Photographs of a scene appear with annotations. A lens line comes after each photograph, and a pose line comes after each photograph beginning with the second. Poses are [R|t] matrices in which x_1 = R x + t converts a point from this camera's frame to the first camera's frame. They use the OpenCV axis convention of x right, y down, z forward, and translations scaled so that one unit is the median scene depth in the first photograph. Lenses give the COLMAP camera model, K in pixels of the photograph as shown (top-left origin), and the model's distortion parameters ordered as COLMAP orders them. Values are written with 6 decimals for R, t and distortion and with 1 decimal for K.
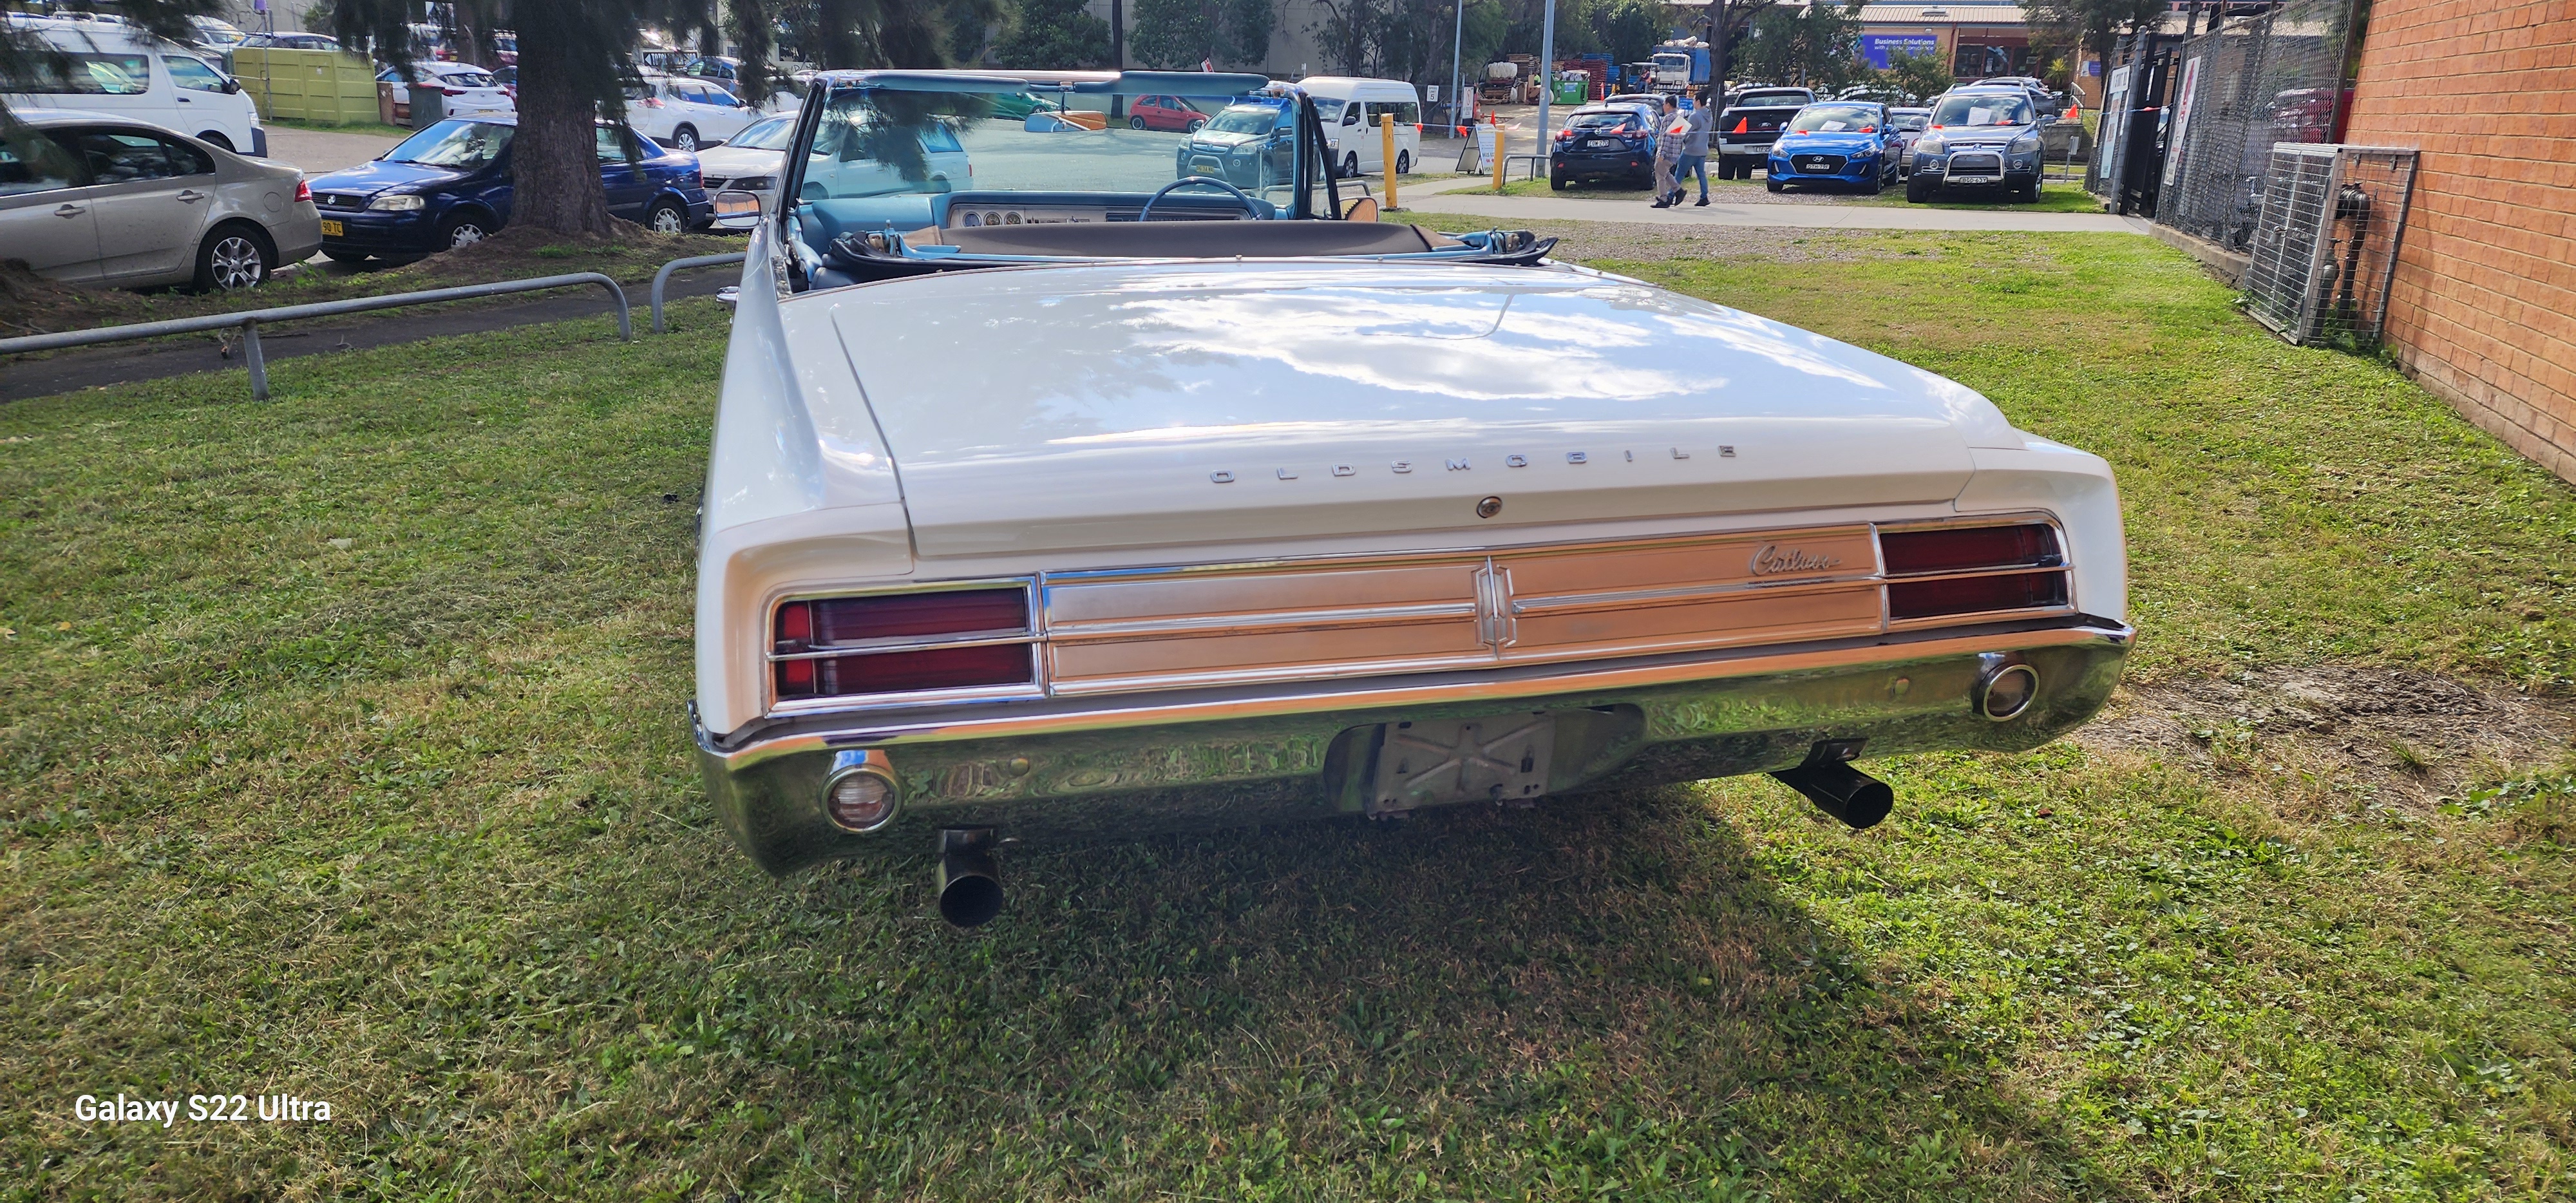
lens RADIAL K [[1750.9, 0, 1288.0], [0, 1750.9, 601.5], [0, 0, 1]] dist [-0.002403, -0.003796]
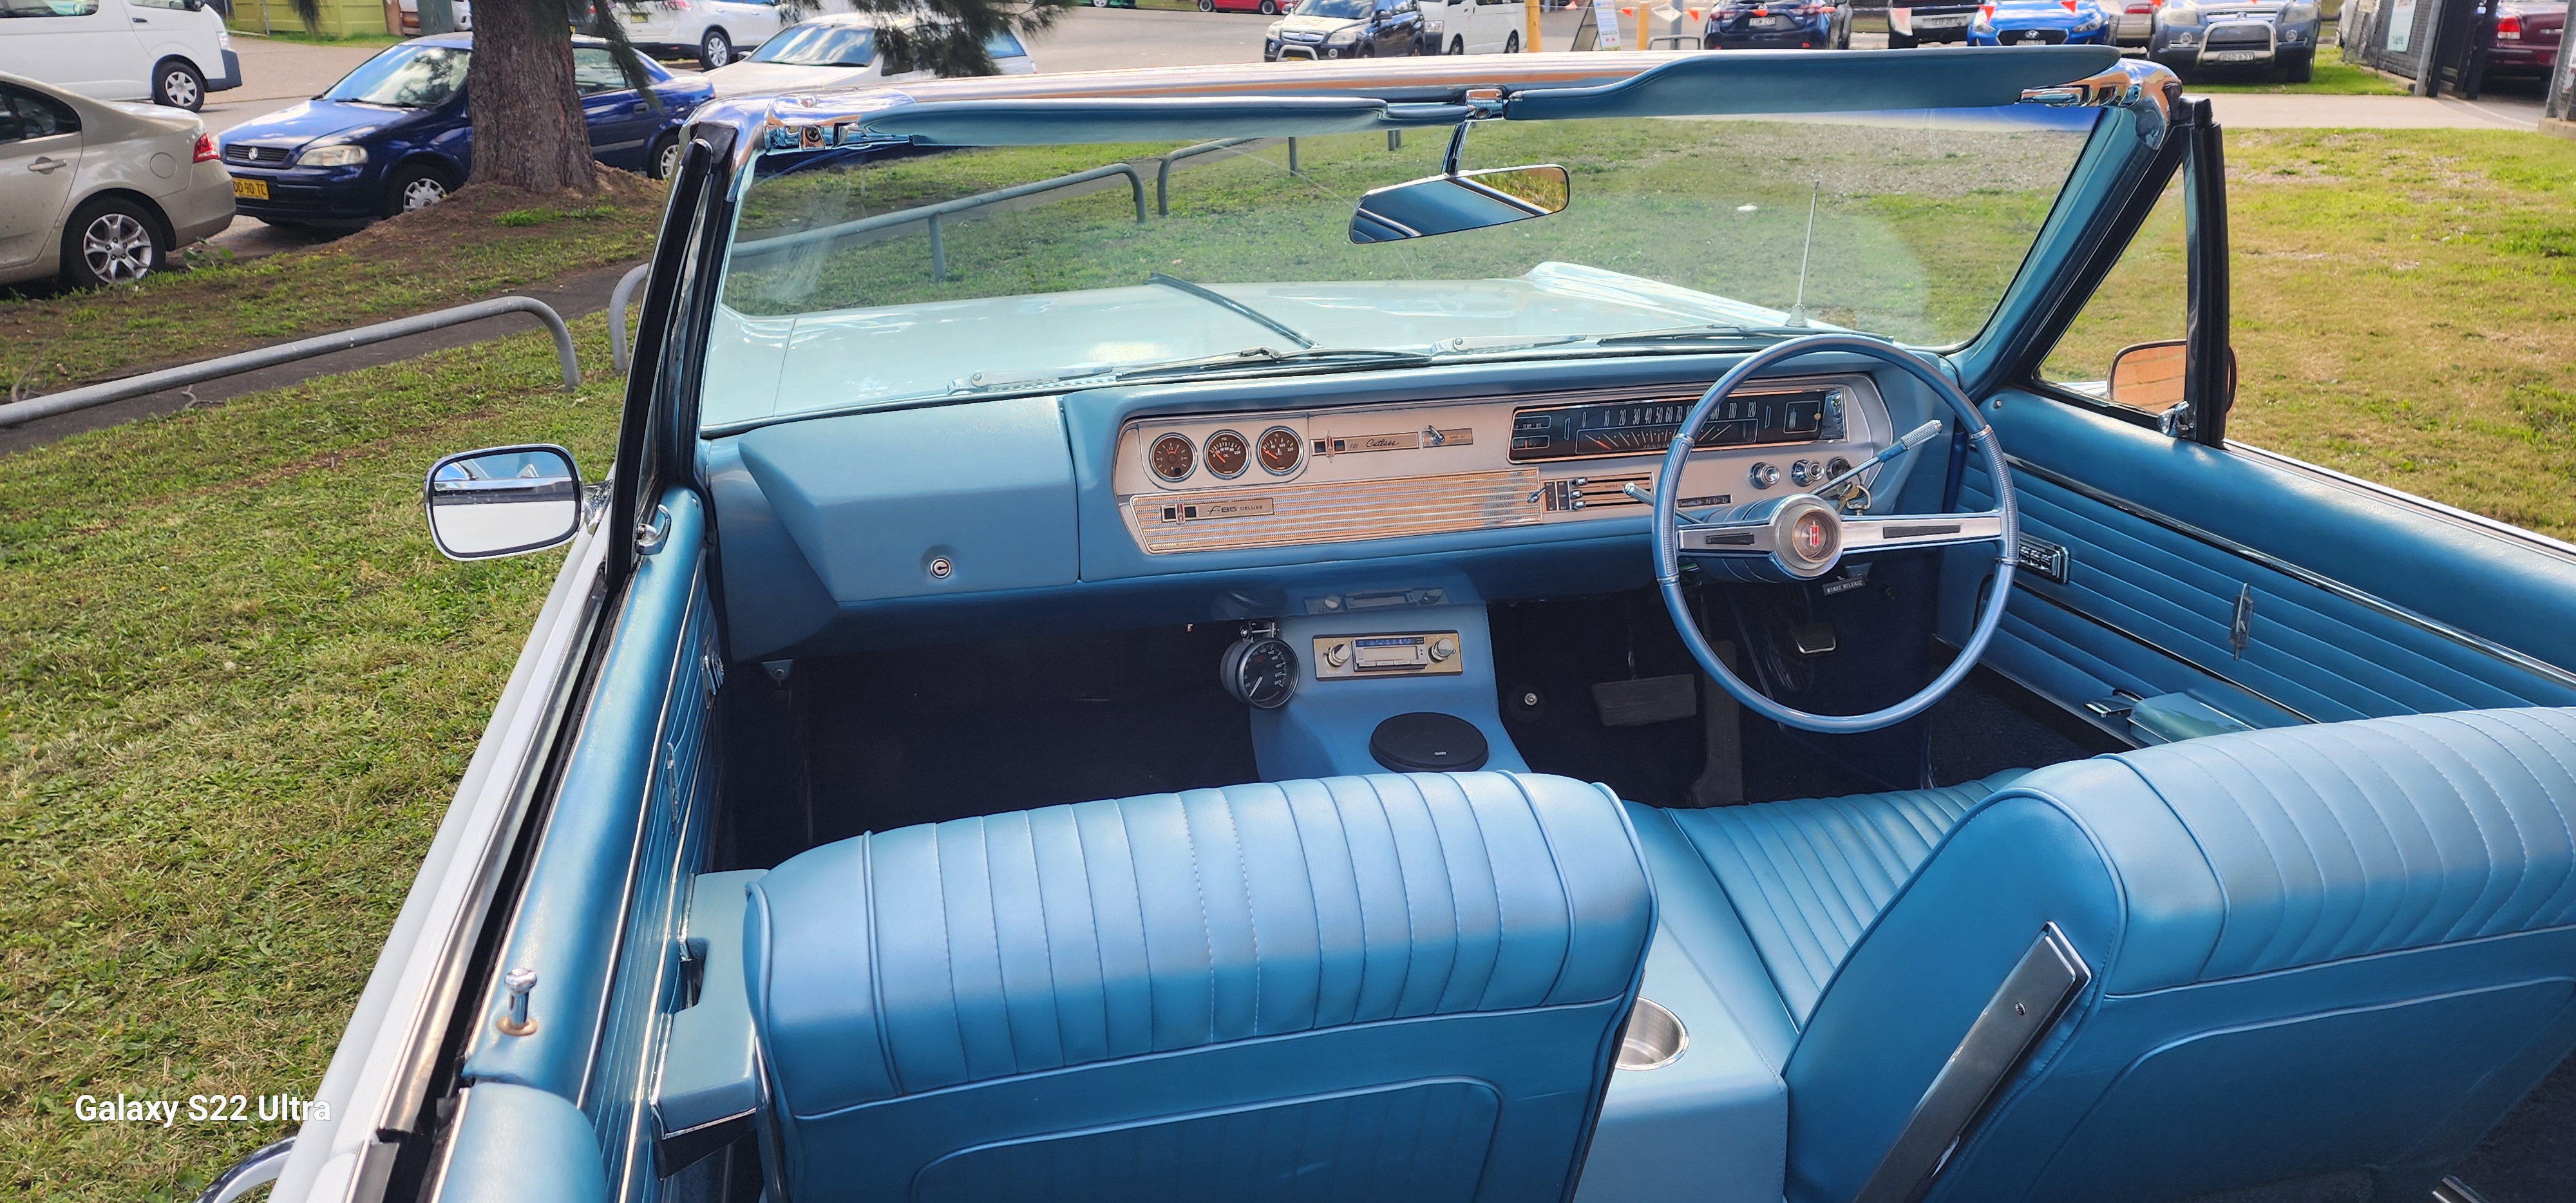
lens RADIAL K [[1750.9, 0, 1288.0], [0, 1750.9, 601.5], [0, 0, 1]] dist [-0.002403, -0.003796]
pose [[0.999121, -0.016515, -0.038519, -0.046078], [0.019036, 0.997636, 0.066024, -0.068713], [0.037338, -0.066699, 0.997074, 0.205169]]
